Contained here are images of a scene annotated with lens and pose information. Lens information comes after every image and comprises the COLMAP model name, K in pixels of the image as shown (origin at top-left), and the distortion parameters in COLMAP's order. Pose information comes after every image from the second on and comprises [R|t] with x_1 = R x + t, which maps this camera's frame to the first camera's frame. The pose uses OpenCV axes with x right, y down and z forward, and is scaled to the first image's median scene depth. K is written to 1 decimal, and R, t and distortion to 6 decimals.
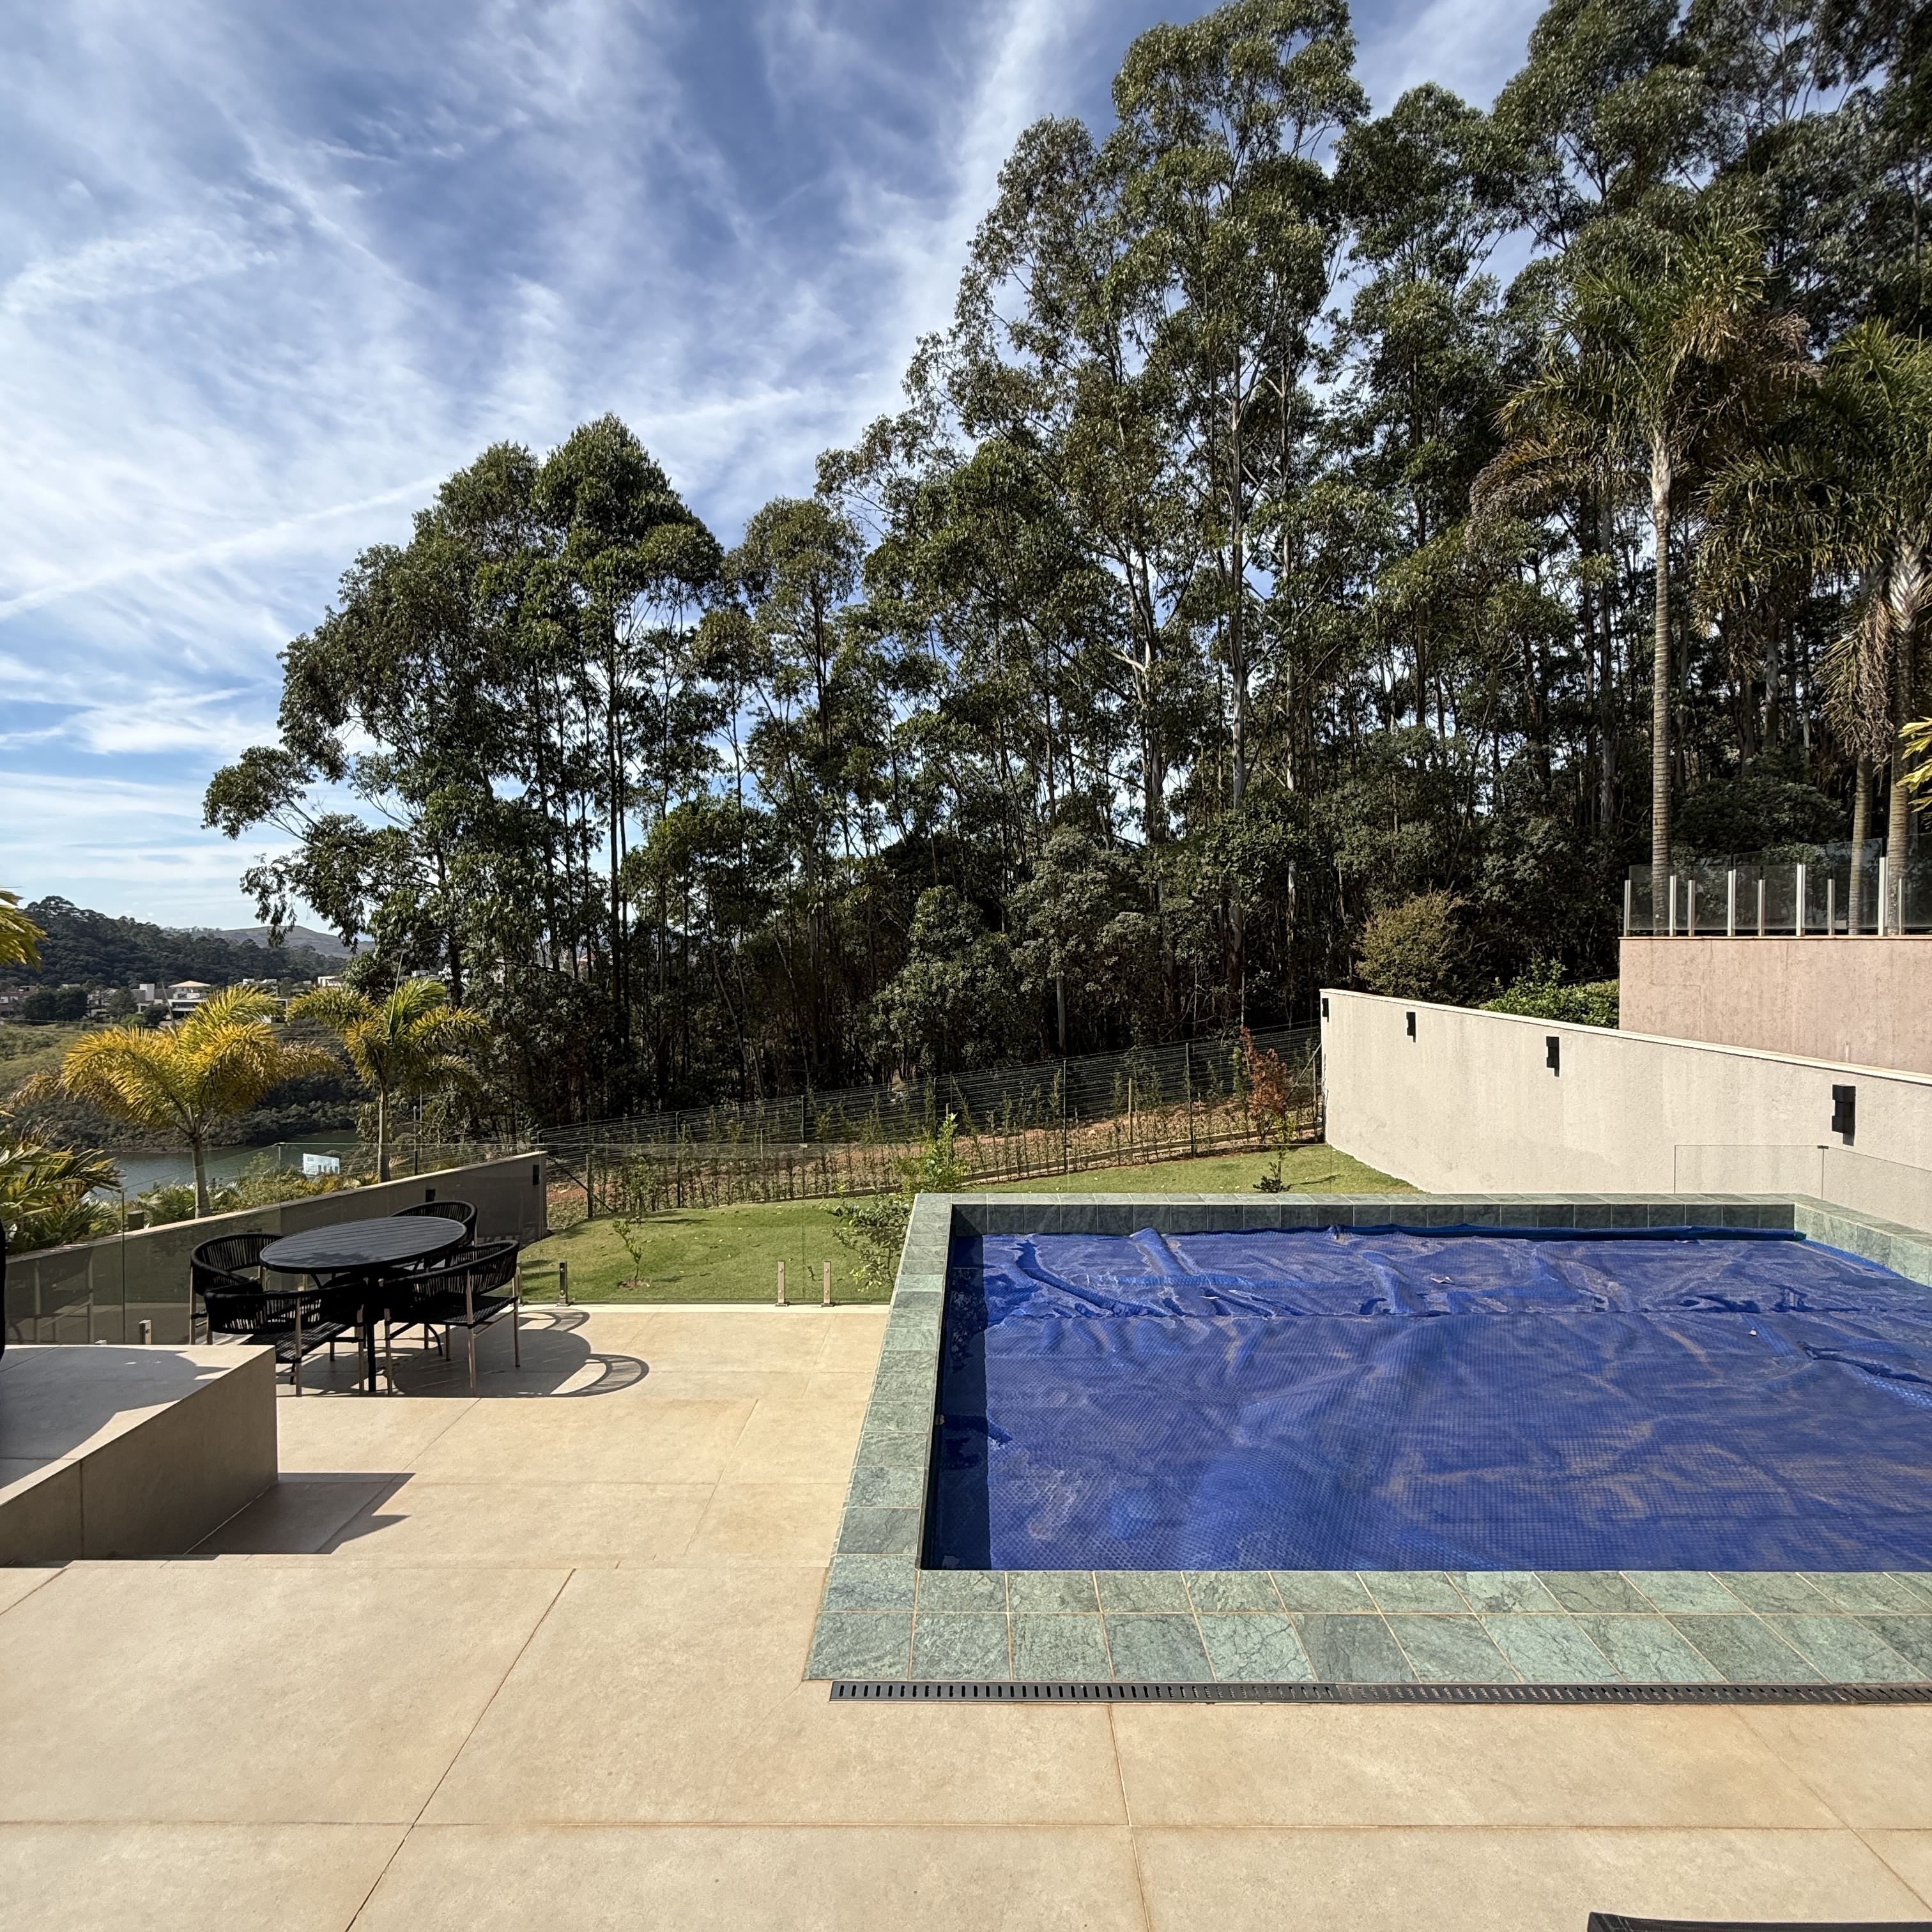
lens RADIAL K [[1028.6, 0, 975.2], [0, 1028.6, 961.4], [0, 0, 1]] dist [0.011470, -0.003013]
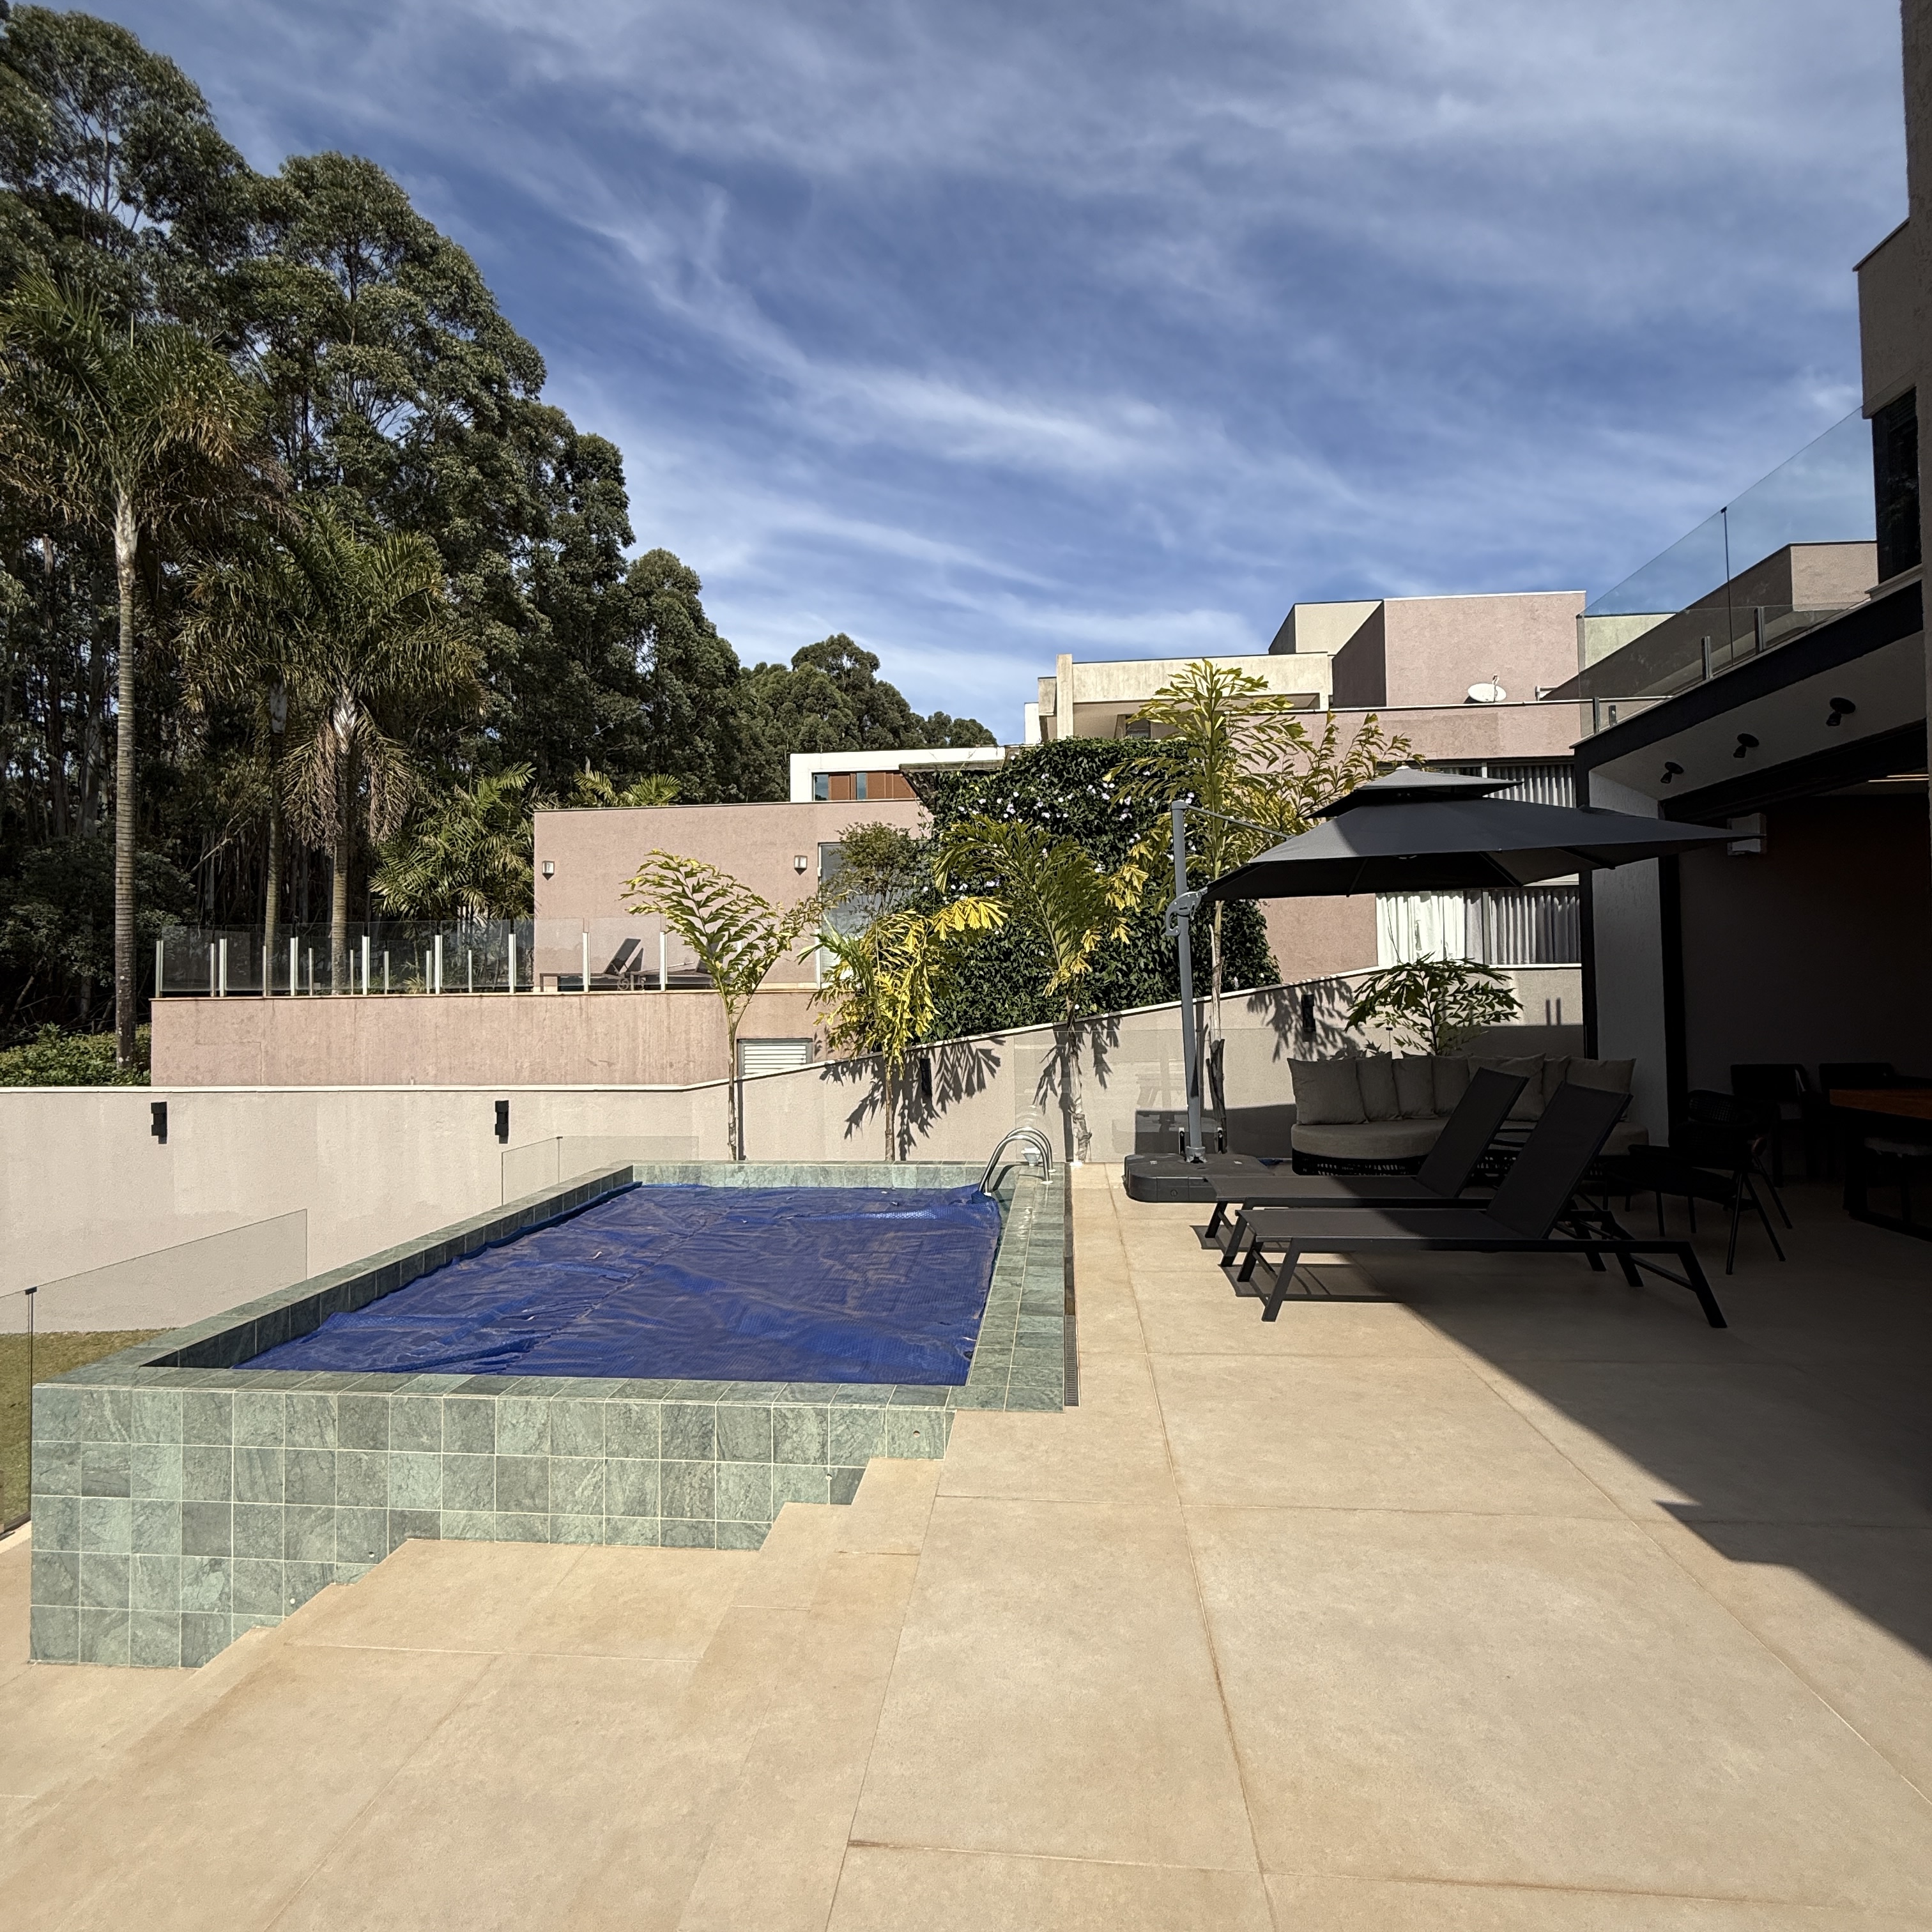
lens RADIAL K [[1028.6, 0, 971.1], [0, 1028.6, 966.8], [0, 0, 1]] dist [0.011470, -0.003013]
pose [[0.088476, 0.021674, 0.995842, -0.328373], [0.036945, 0.999004, -0.025025, -0.000635], [-0.995393, 0.039006, 0.087587, 0.169002]]
